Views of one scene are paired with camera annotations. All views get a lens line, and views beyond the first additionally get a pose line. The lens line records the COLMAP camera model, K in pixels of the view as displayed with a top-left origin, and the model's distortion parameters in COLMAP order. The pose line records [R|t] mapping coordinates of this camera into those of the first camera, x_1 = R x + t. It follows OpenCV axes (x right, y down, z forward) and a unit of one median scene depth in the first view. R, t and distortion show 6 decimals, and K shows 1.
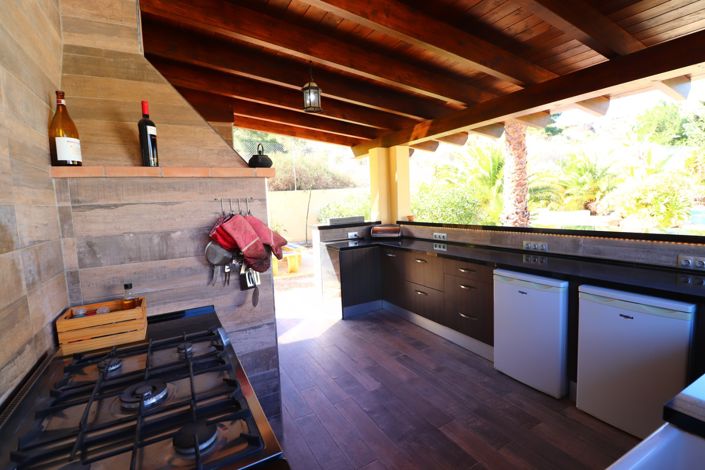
lens RADIAL K [[329.0, 0, 351.5], [0, 329.0, 234.5], [0, 0, 1]] dist [-0.000443, -0.000028]
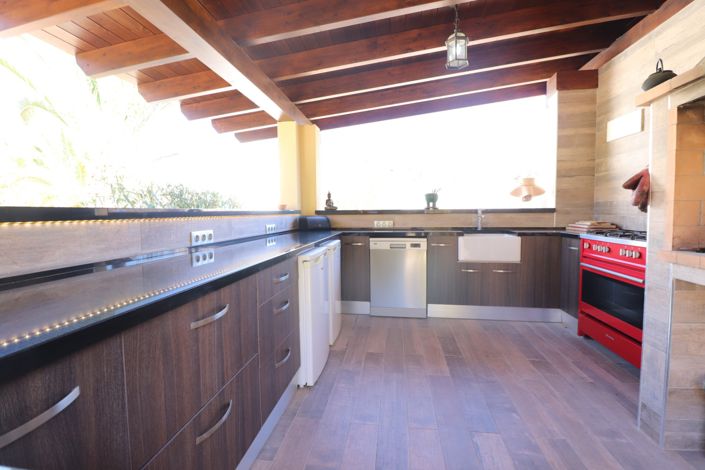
lens RADIAL K [[329.0, 0, 353.1], [0, 329.0, 233.8], [0, 0, 1]] dist [-0.000443, -0.000028]
pose [[-0.801871, 0.001674, 0.597494, -0.123138], [0.092022, 0.988411, 0.120730, -0.027649], [-0.590368, 0.151792, -0.792733, 1.933961]]
